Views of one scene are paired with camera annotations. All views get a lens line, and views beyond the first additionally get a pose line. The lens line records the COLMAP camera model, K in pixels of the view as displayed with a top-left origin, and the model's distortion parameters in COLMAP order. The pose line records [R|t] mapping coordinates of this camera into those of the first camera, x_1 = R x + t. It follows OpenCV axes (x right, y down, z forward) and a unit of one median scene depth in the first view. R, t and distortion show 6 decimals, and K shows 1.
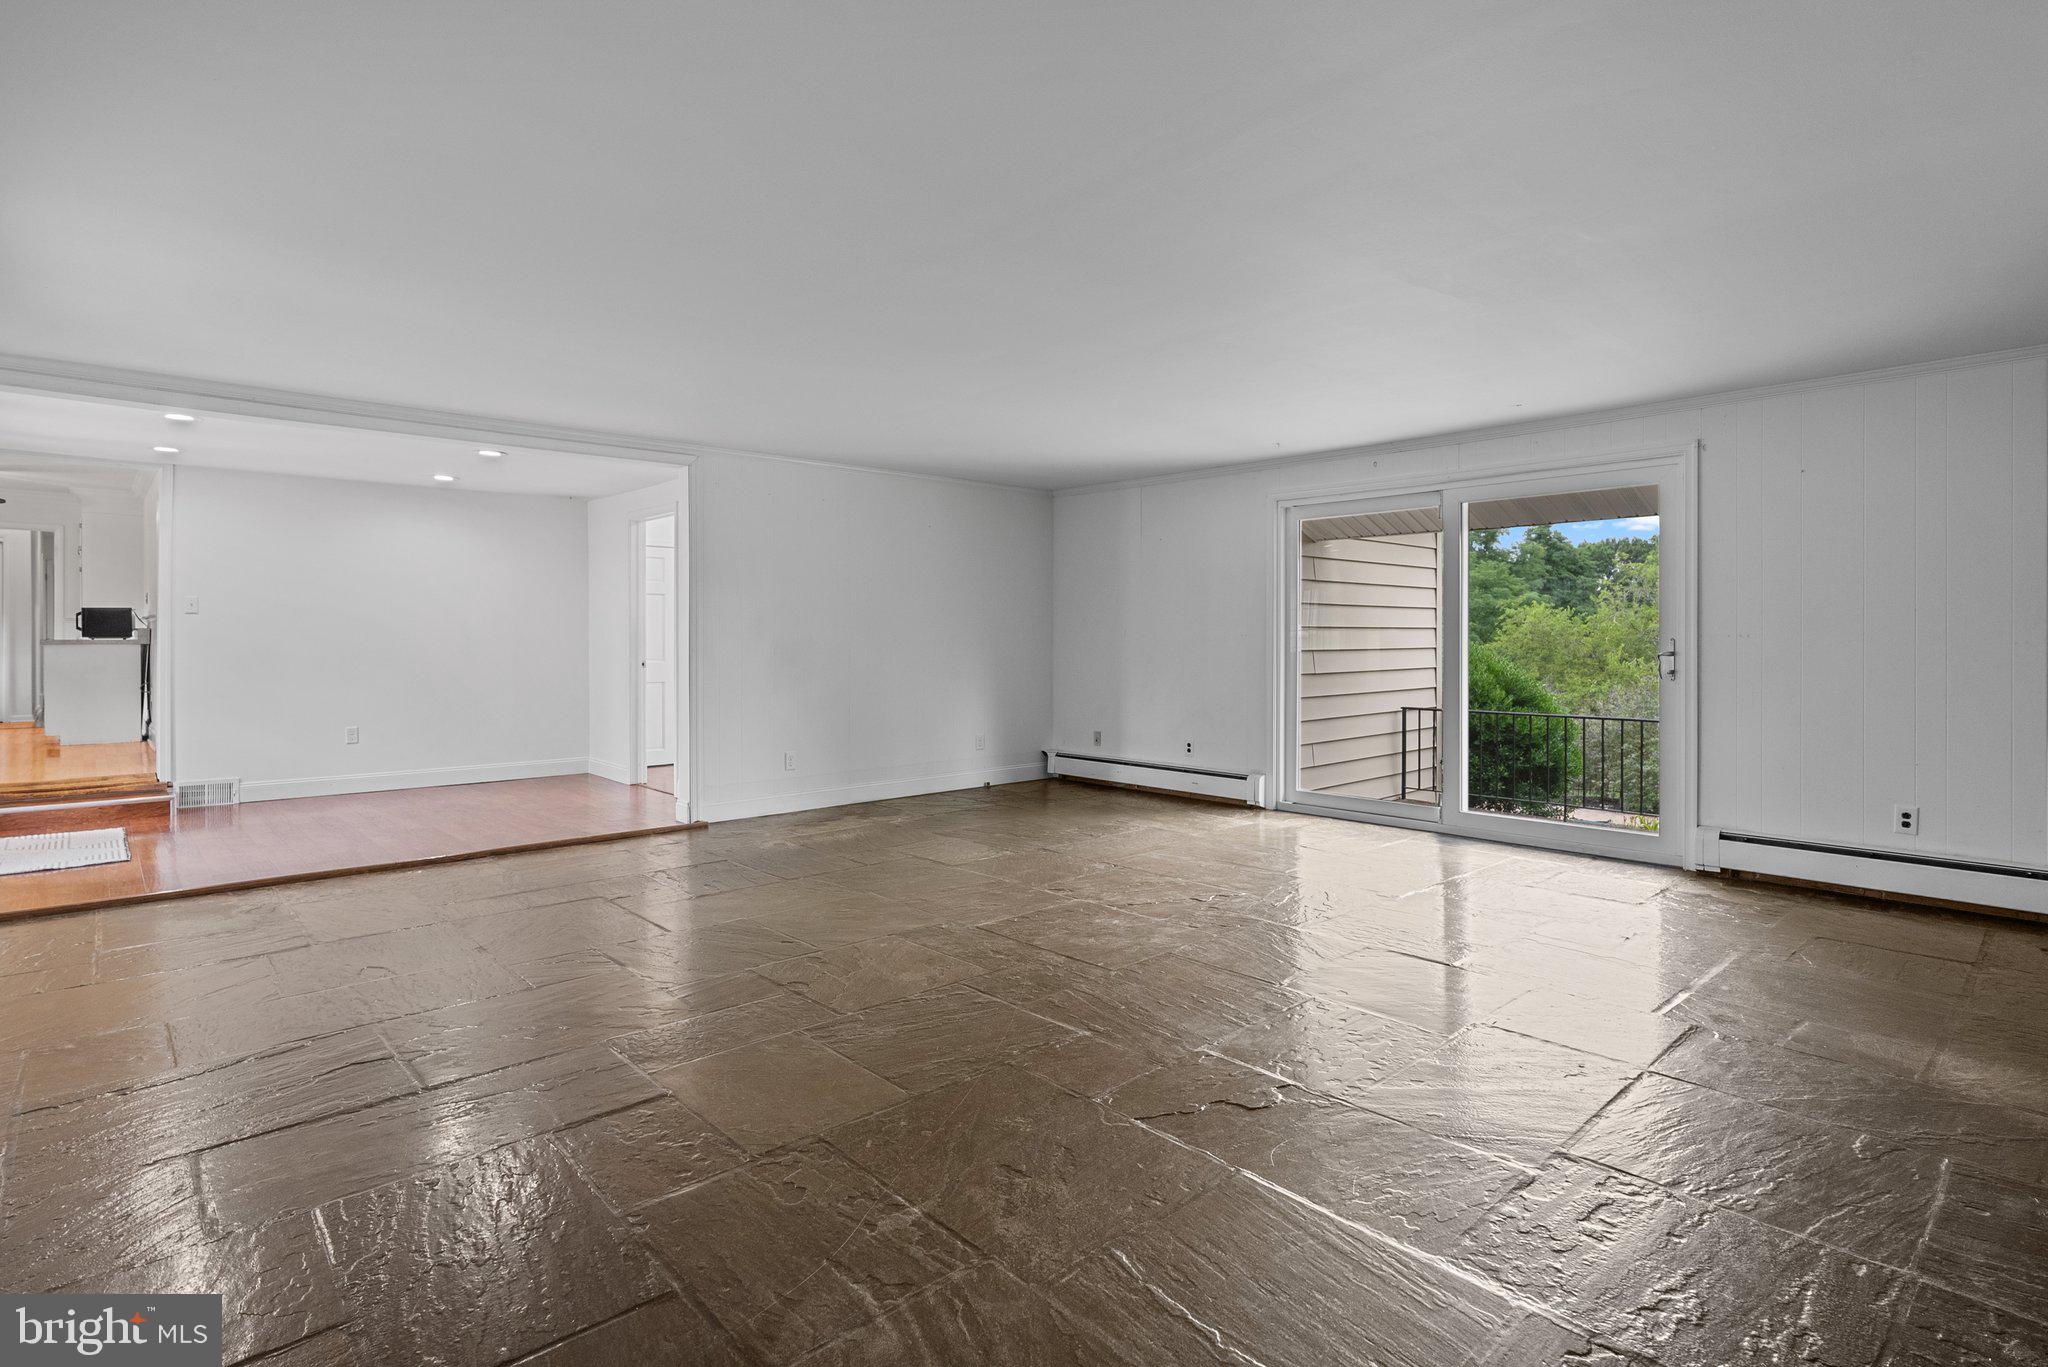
lens RADIAL K [[1005.0, 0, 1013.4], [0, 1005.0, 639.7], [0, 0, 1]] dist [-0.010733, 0.000607]
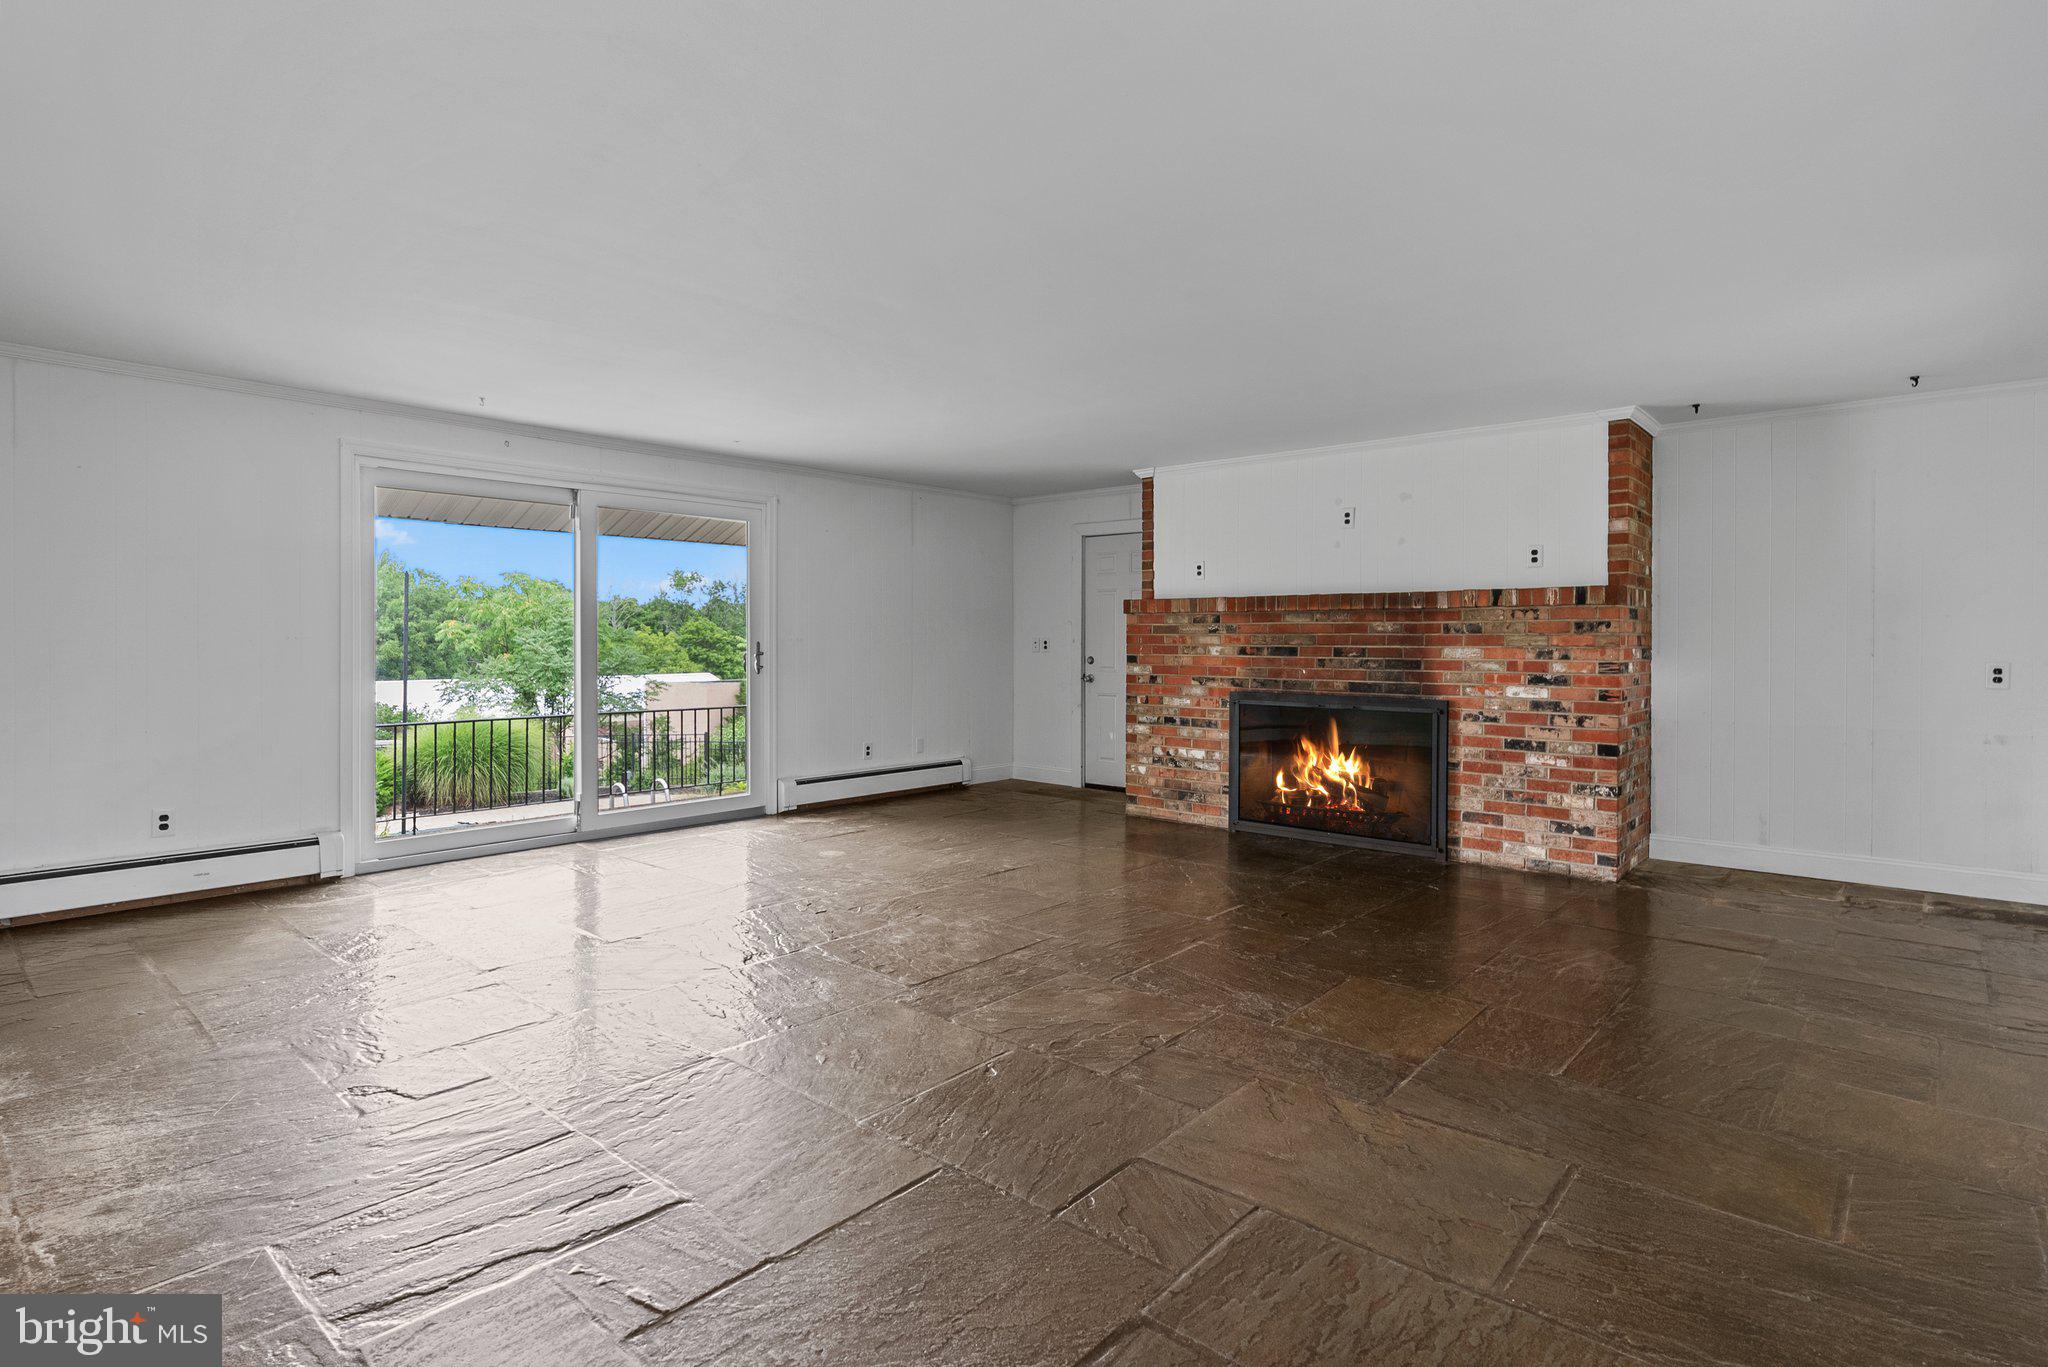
lens RADIAL K [[1005.0, 0, 1054.8], [0, 1005.0, 640.7], [0, 0, 1]] dist [-0.010733, 0.000607]
pose [[-0.111288, -0.001555, 0.993787, -0.967829], [0.003845, 0.999991, 0.001995, -0.003828], [-0.993781, 0.004043, -0.111281, 1.068161]]
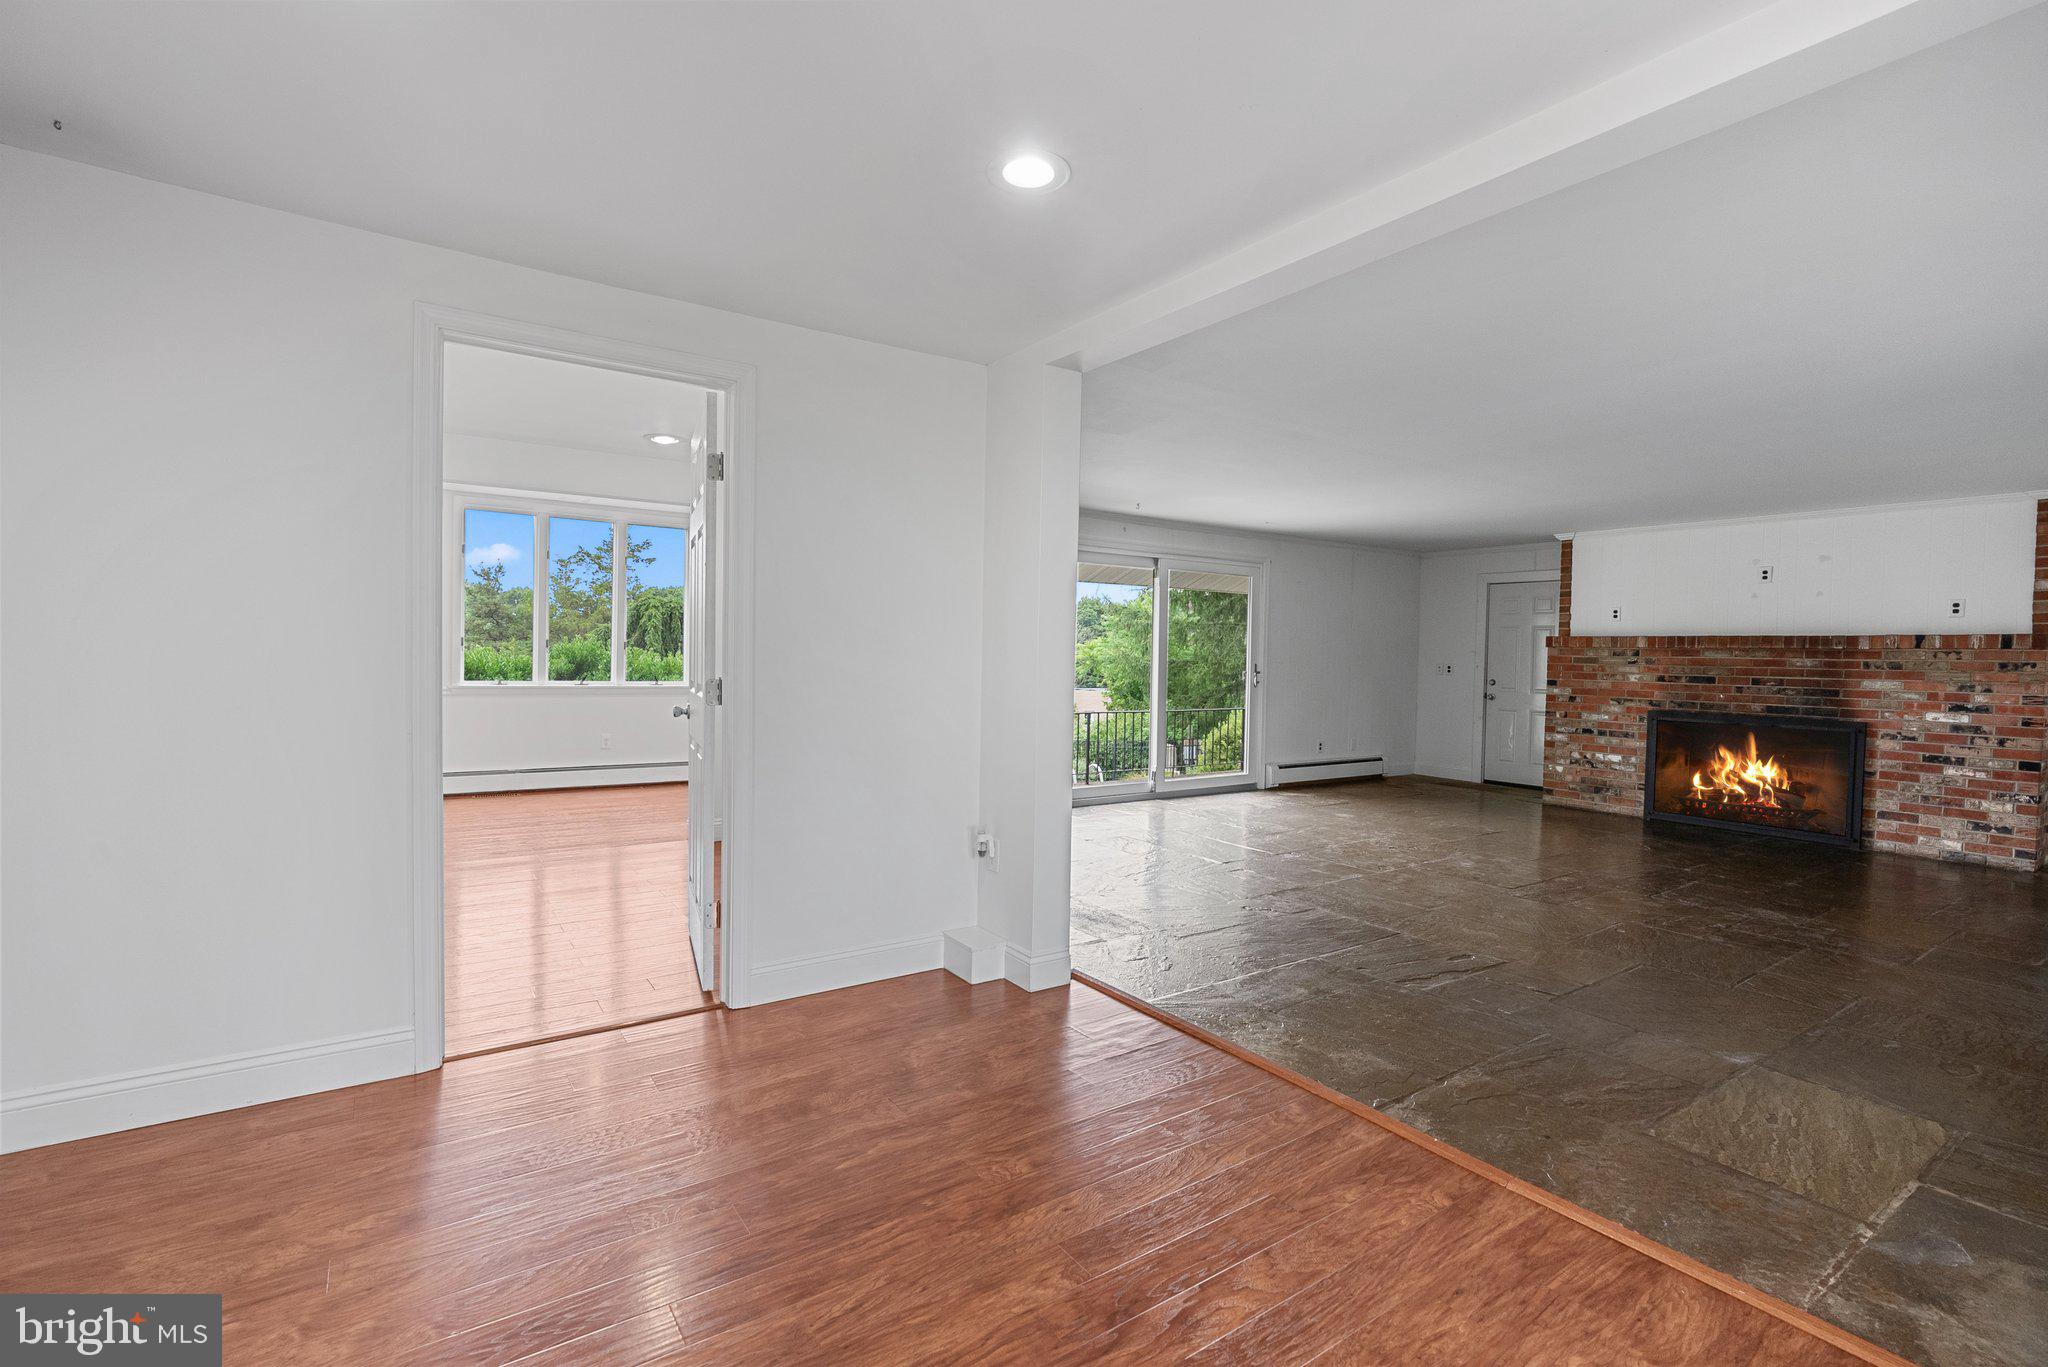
lens RADIAL K [[952.2, 0, 1010.2], [0, 952.2, 674.8], [0, 0, 1]] dist [-0.005128, 0.003021]
pose [[0.135682, -0.021395, 0.990521, -1.736257], [-0.012238, 0.999654, 0.023269, -0.026684], [-0.990677, -0.015279, 0.135374, 1.891465]]
